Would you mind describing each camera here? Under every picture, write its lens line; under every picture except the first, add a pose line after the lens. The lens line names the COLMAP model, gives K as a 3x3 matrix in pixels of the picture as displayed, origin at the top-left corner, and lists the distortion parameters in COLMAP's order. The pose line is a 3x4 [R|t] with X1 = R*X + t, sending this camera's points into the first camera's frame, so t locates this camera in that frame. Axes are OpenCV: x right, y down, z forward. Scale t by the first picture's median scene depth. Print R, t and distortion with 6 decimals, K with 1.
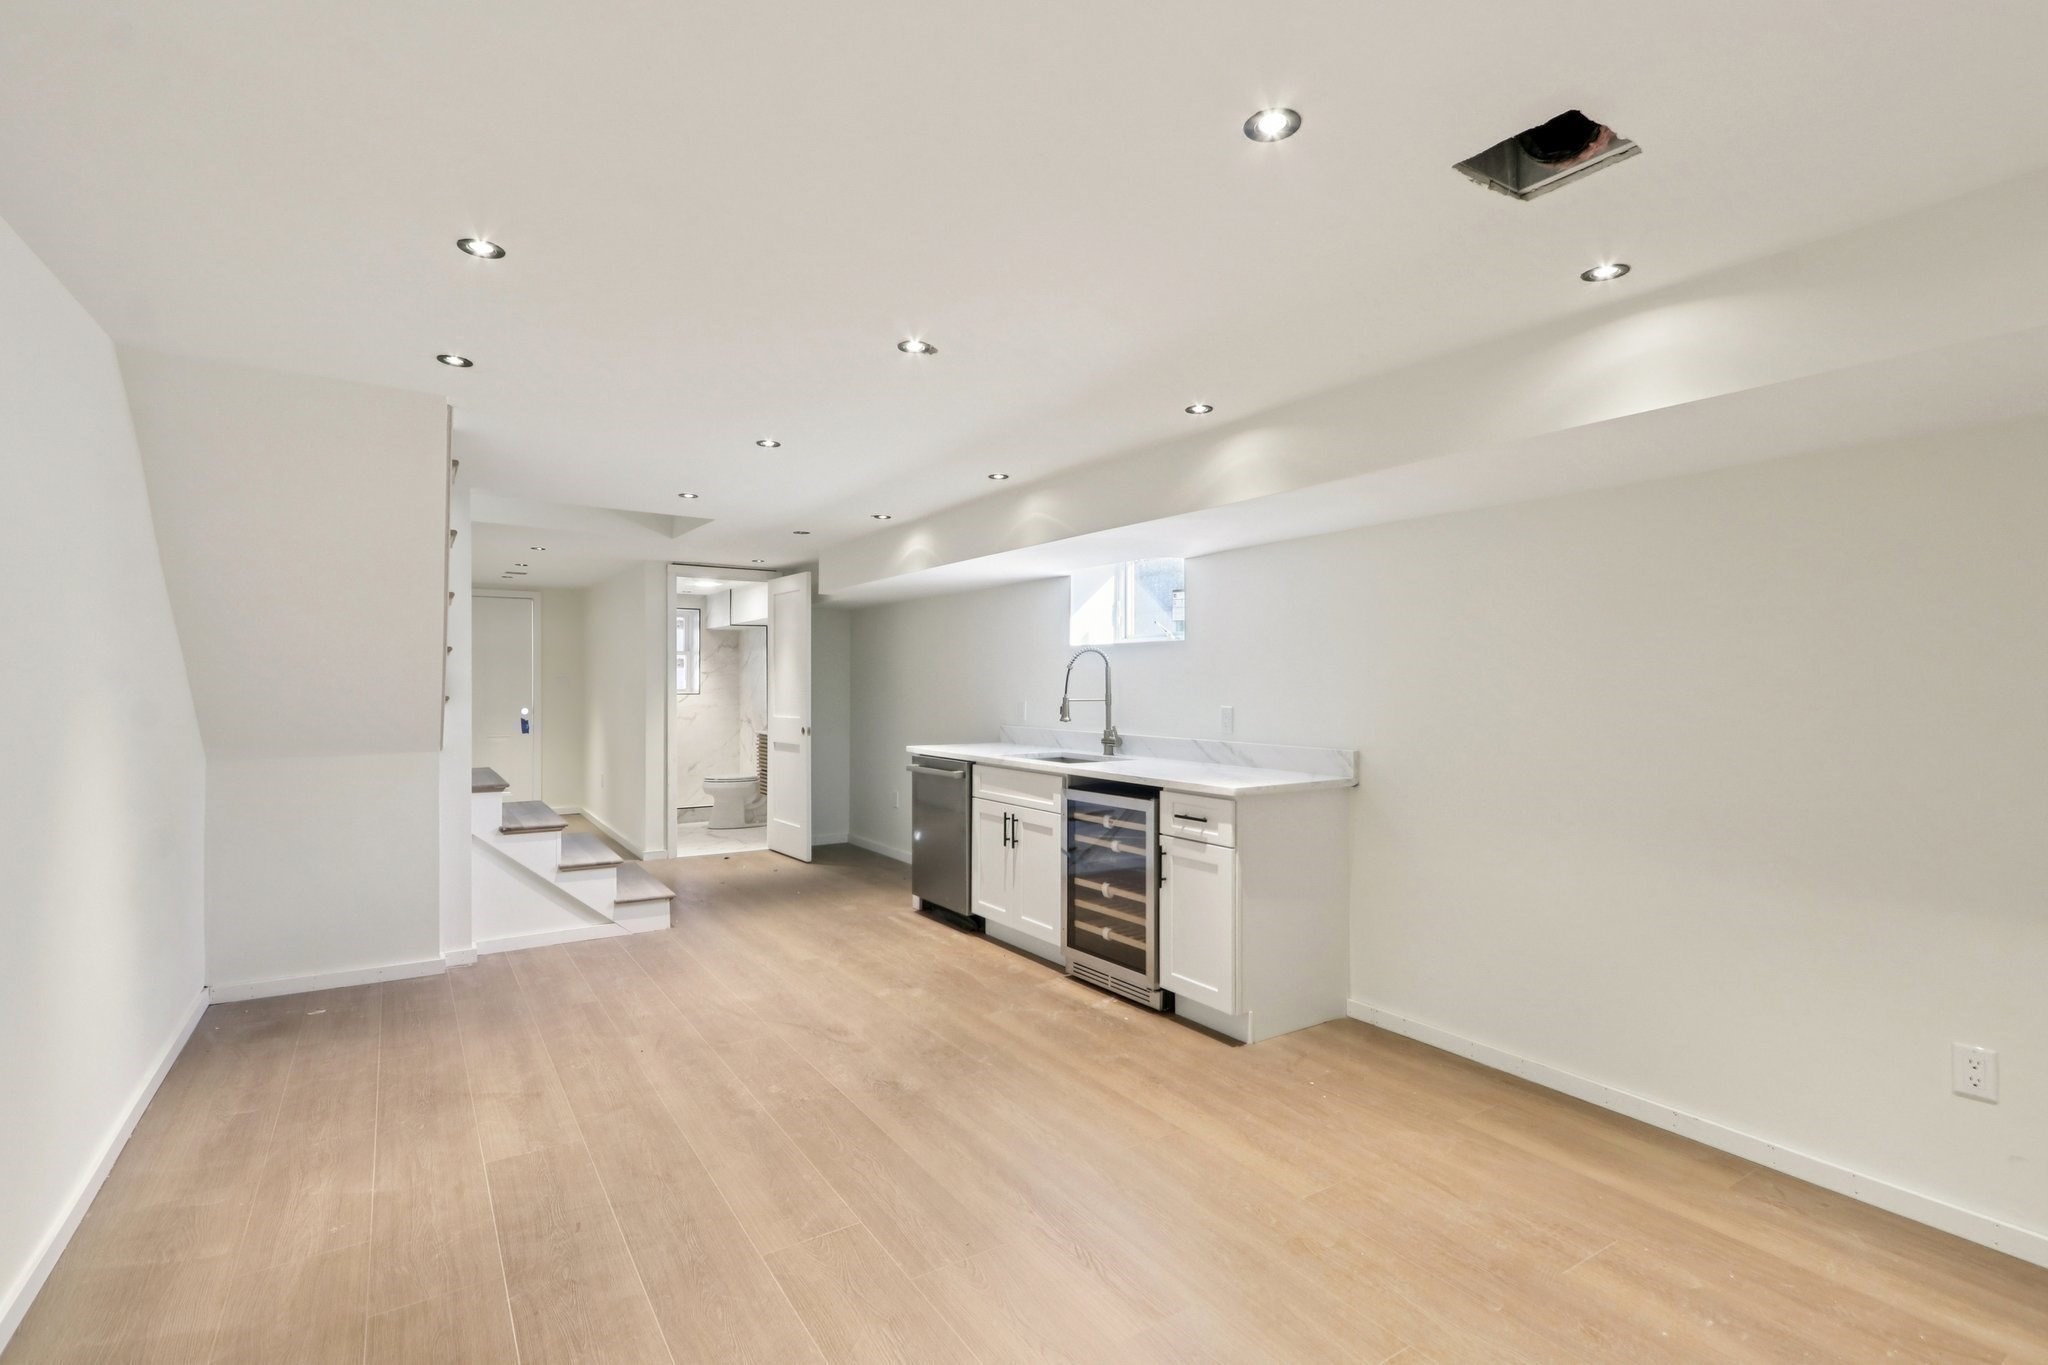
lens RADIAL K [[989.2, 0, 1024.2], [0, 989.2, 691.6], [0, 0, 1]] dist [0.009396, 0.004651]
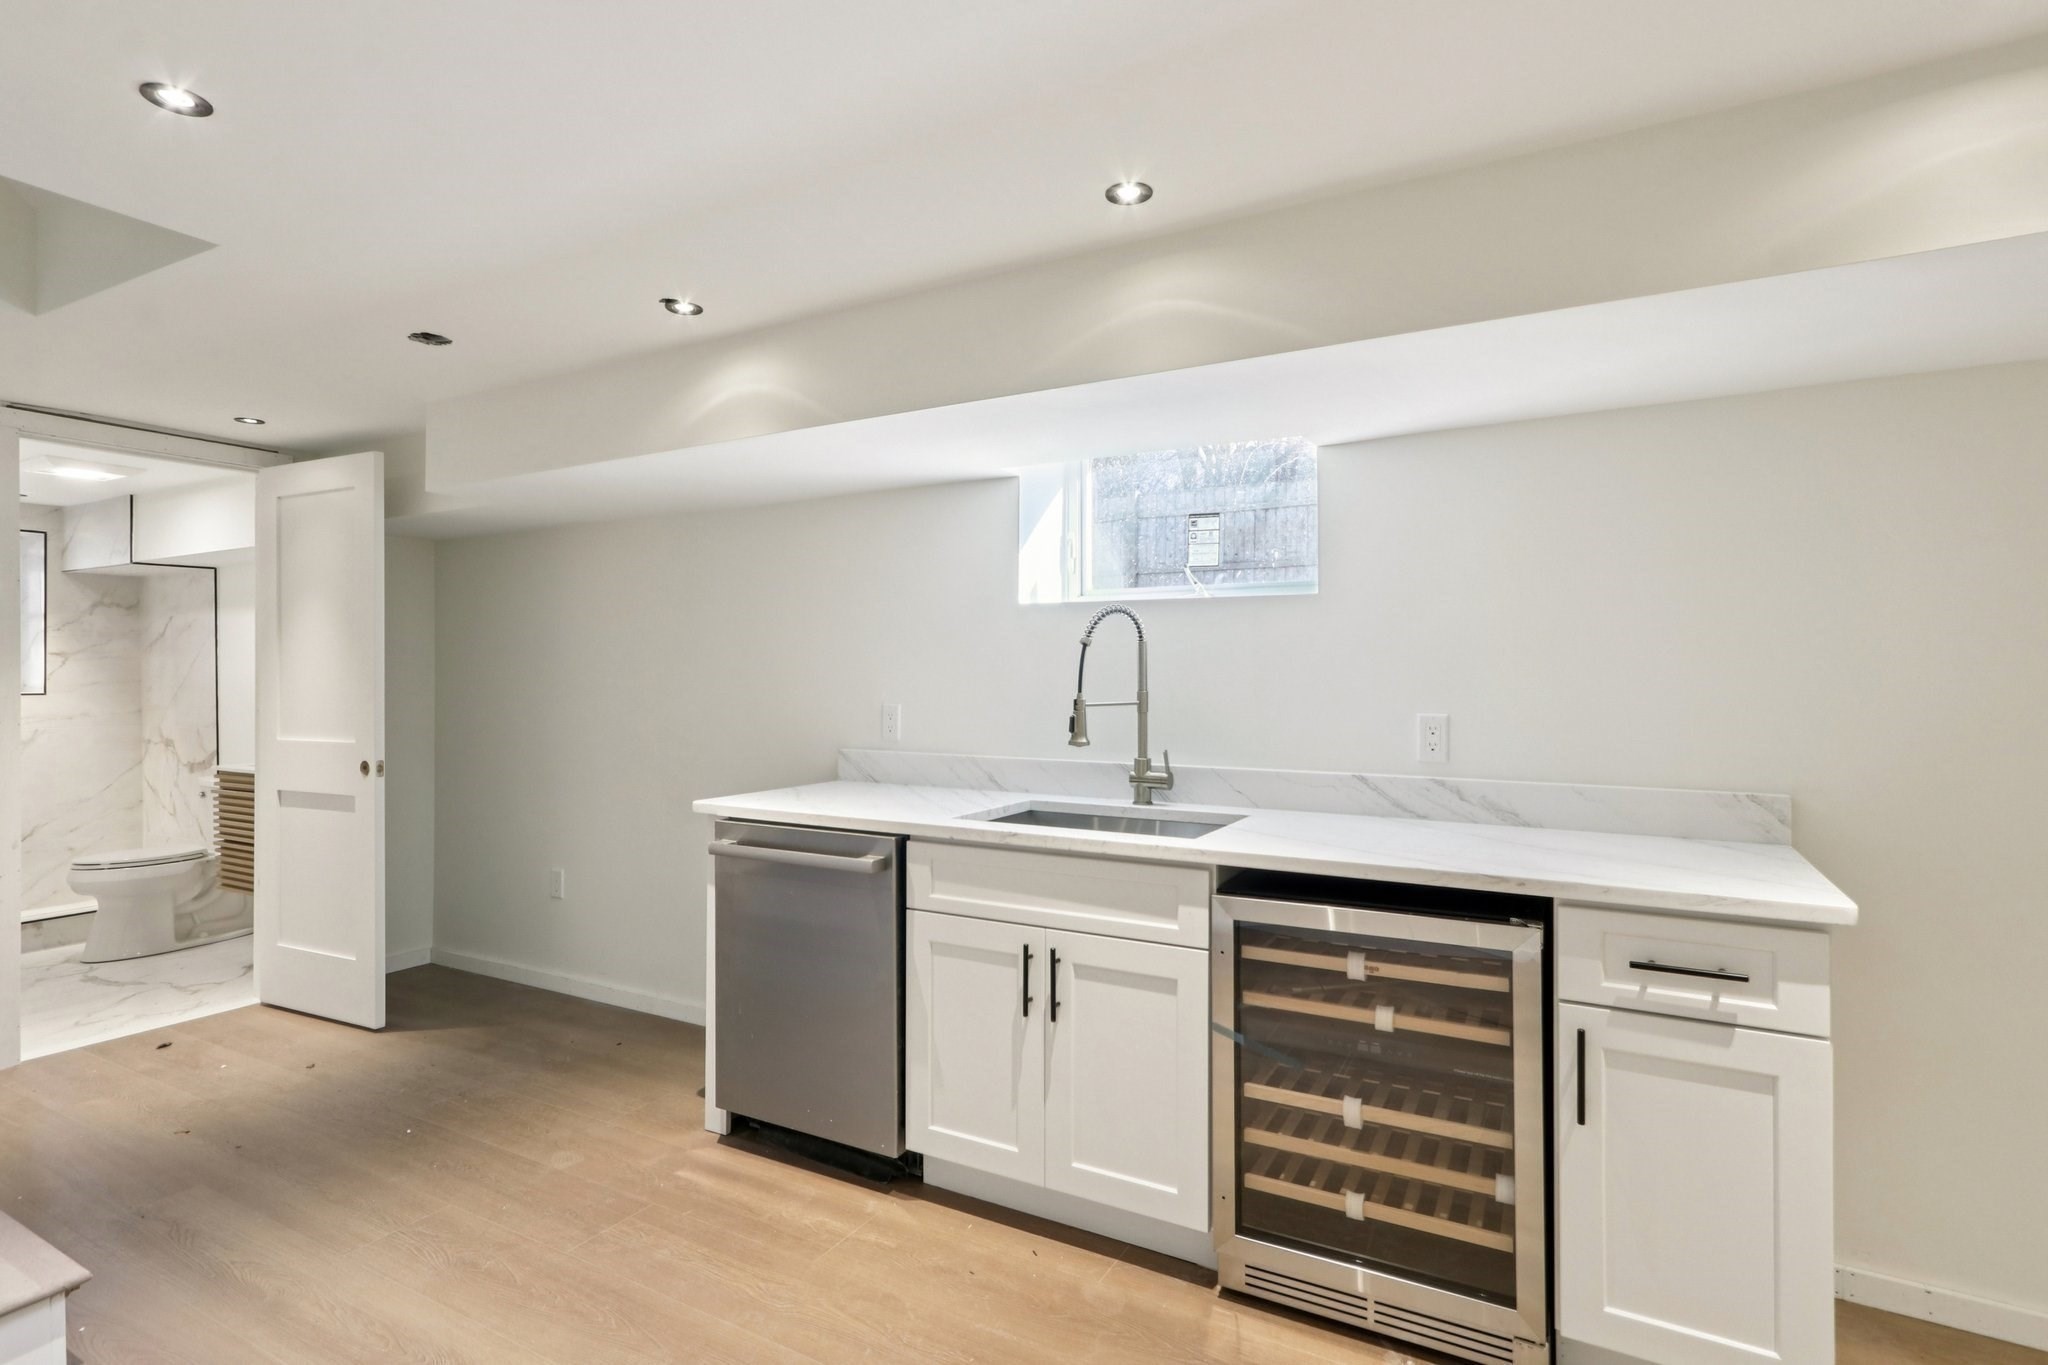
lens RADIAL K [[1037.3, 0, 1032.3], [0, 1037.3, 676.0], [0, 0, 1]] dist [0.003613, 0.005237]
pose [[0.887997, -0.002698, 0.459842, -0.246141], [0.005175, 0.999978, -0.004125, -0.004647], [-0.459821, 0.006042, 0.887991, 0.560020]]
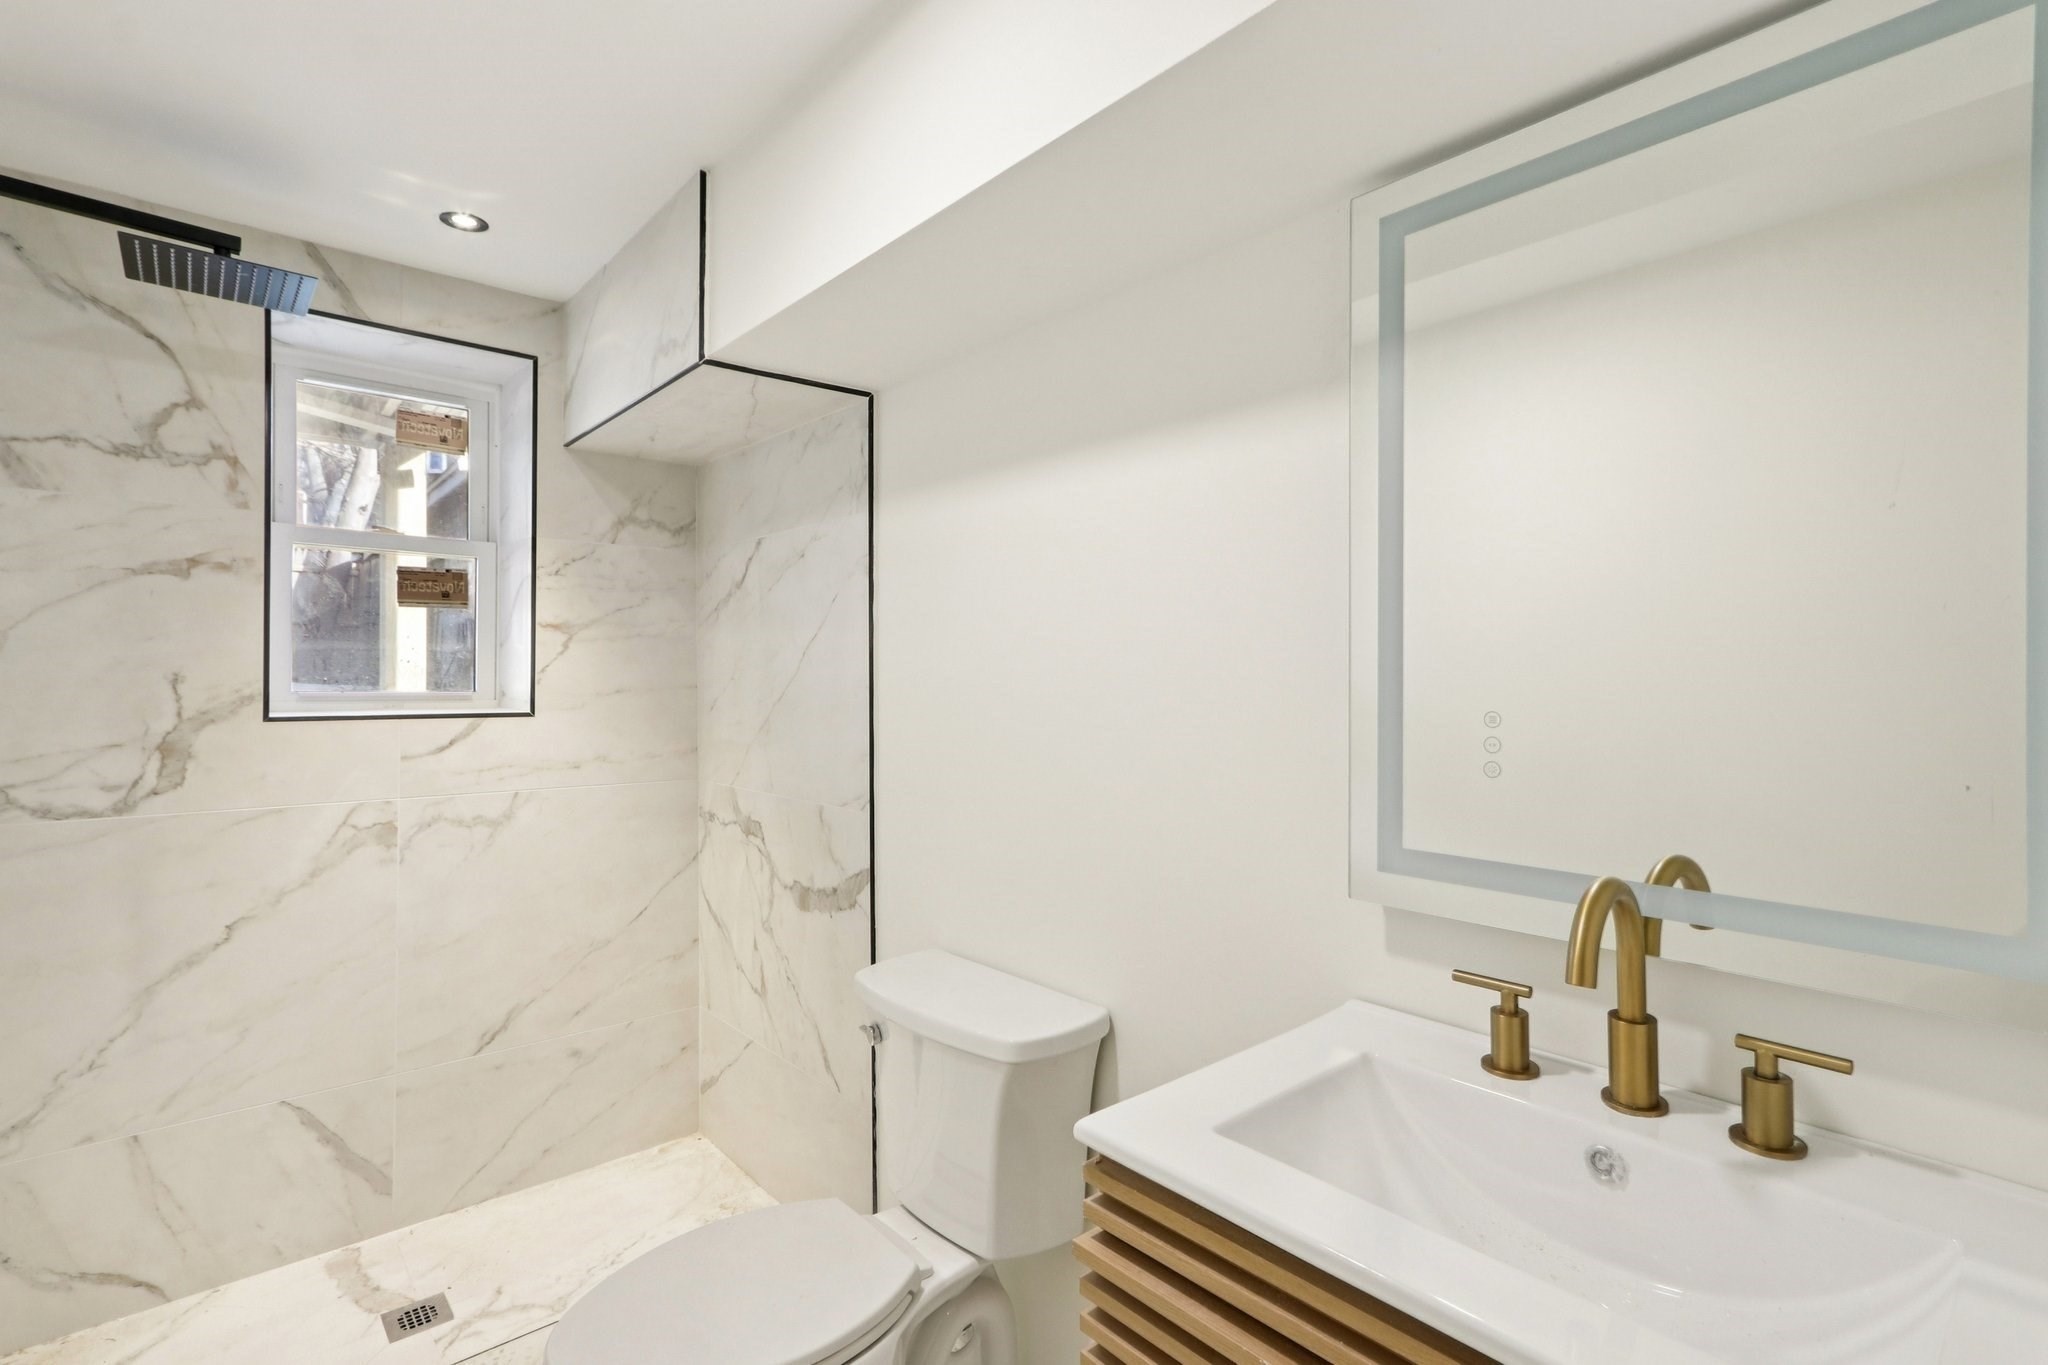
lens RADIAL K [[989.2, 0, 1032.0], [0, 989.2, 675.5], [0, 0, 1]] dist [0.009396, 0.004651]
pose [[0.990389, 0.002516, 0.138284, -0.503488], [-0.001143, 0.999949, -0.010005, -0.010025], [-0.138302, 0.009751, 0.990342, 1.555233]]
